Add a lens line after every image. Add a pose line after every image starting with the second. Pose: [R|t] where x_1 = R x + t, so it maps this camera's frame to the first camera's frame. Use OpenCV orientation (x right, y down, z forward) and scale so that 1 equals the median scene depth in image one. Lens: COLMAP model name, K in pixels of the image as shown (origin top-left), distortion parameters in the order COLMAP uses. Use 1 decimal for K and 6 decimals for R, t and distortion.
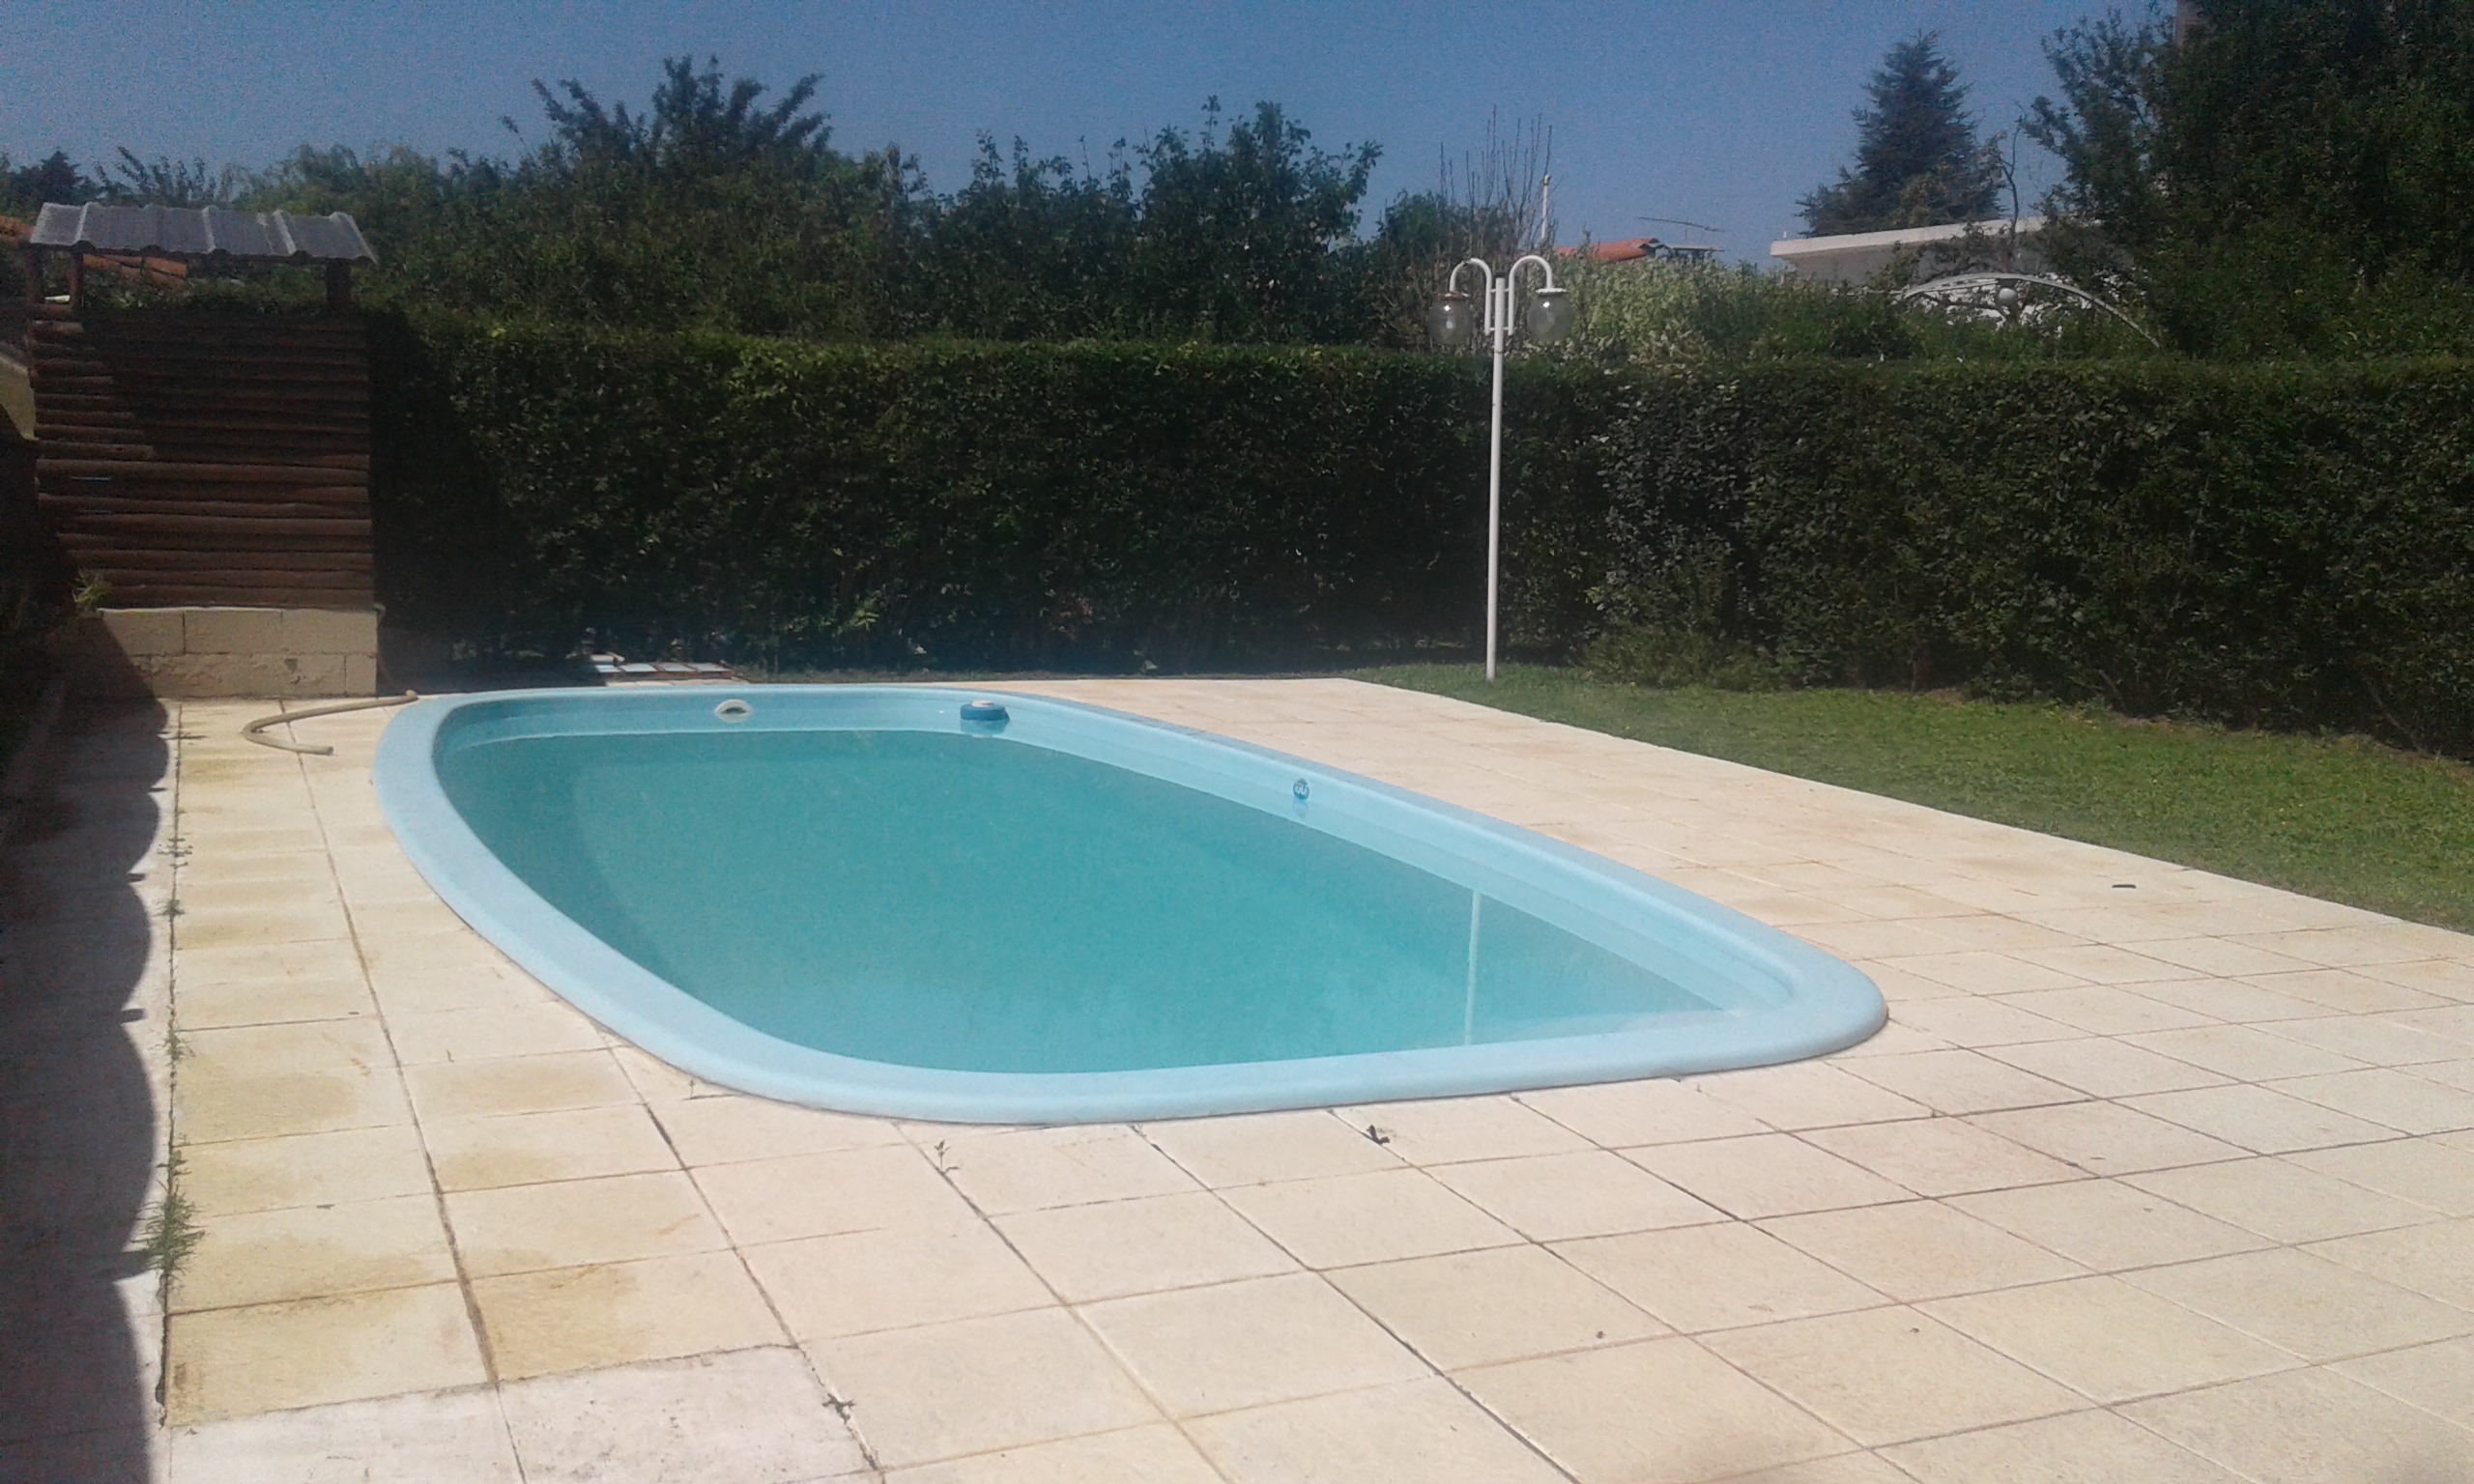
lens RADIAL K [[2298.5, 0, 1253.6], [0, 2298.5, 747.9], [0, 0, 1]] dist [0.064574, 0.000000]
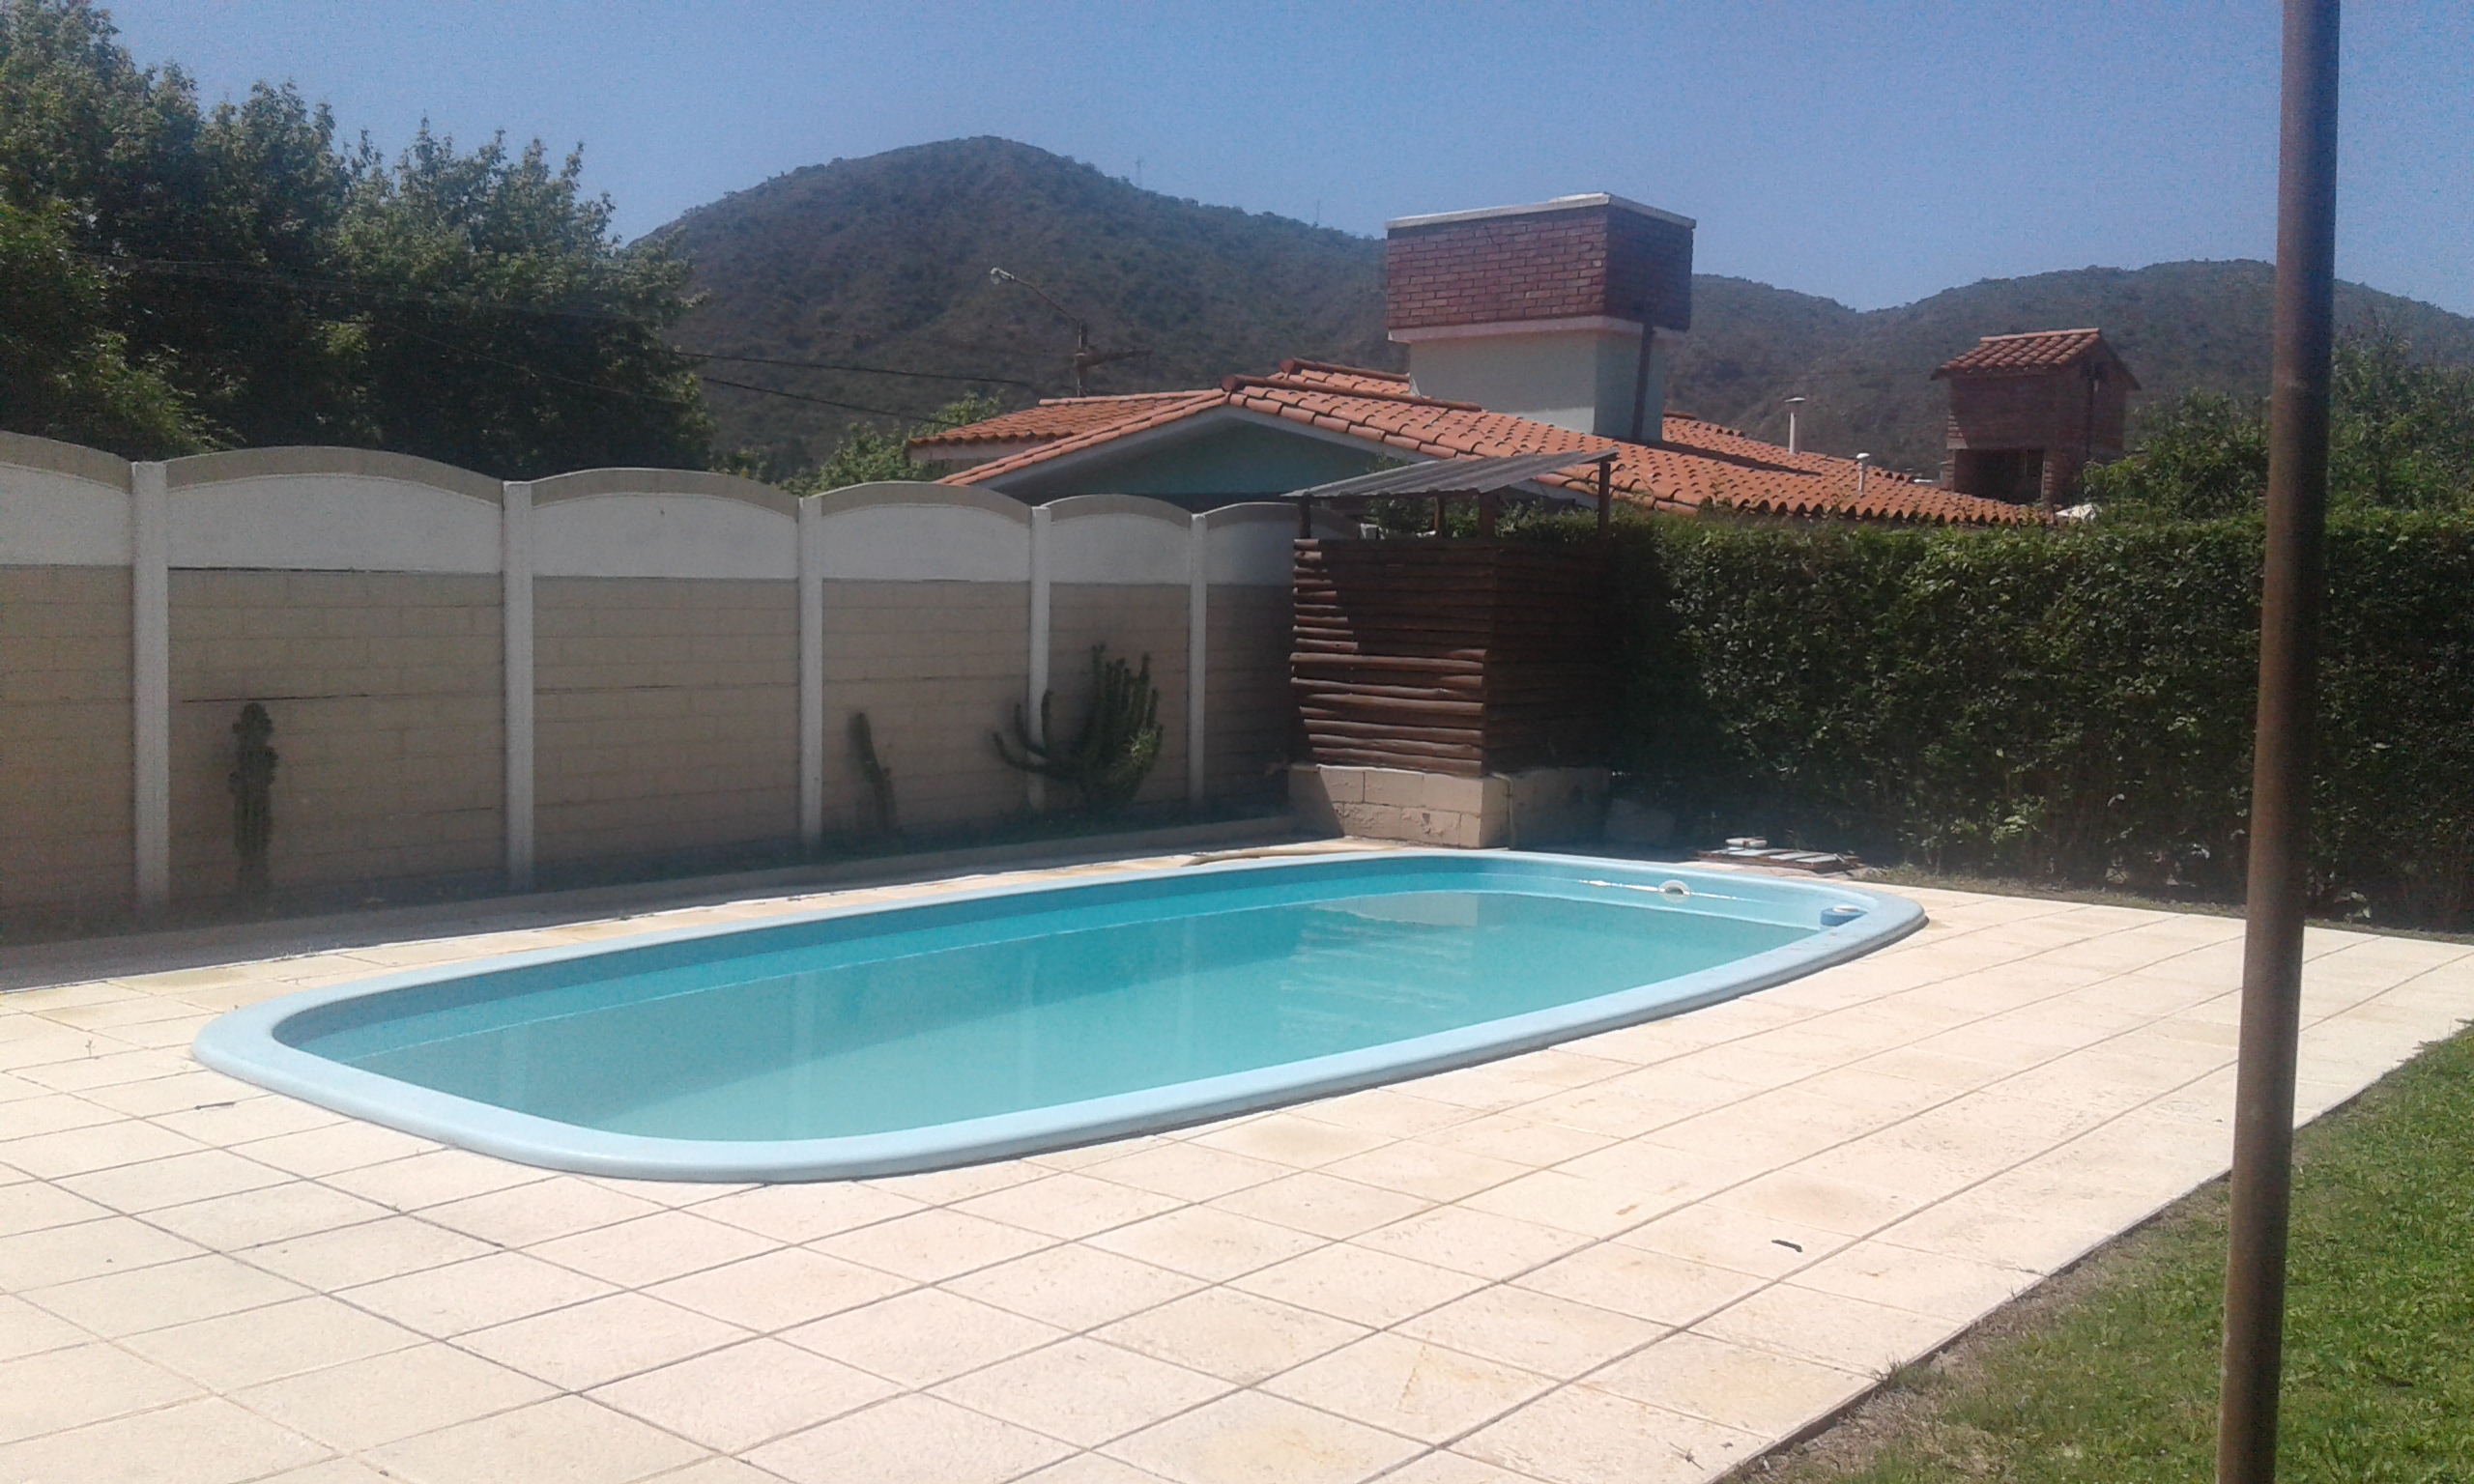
lens RADIAL K [[2298.5, 0, 1254.2], [0, 2298.5, 741.6], [0, 0, 1]] dist [0.064574, 0.000000]
pose [[0.436880, 0.032814, -0.898921, 0.547466], [-0.123133, 0.992109, -0.023628, -0.030823], [0.891052, 0.121010, 0.437473, 0.327213]]
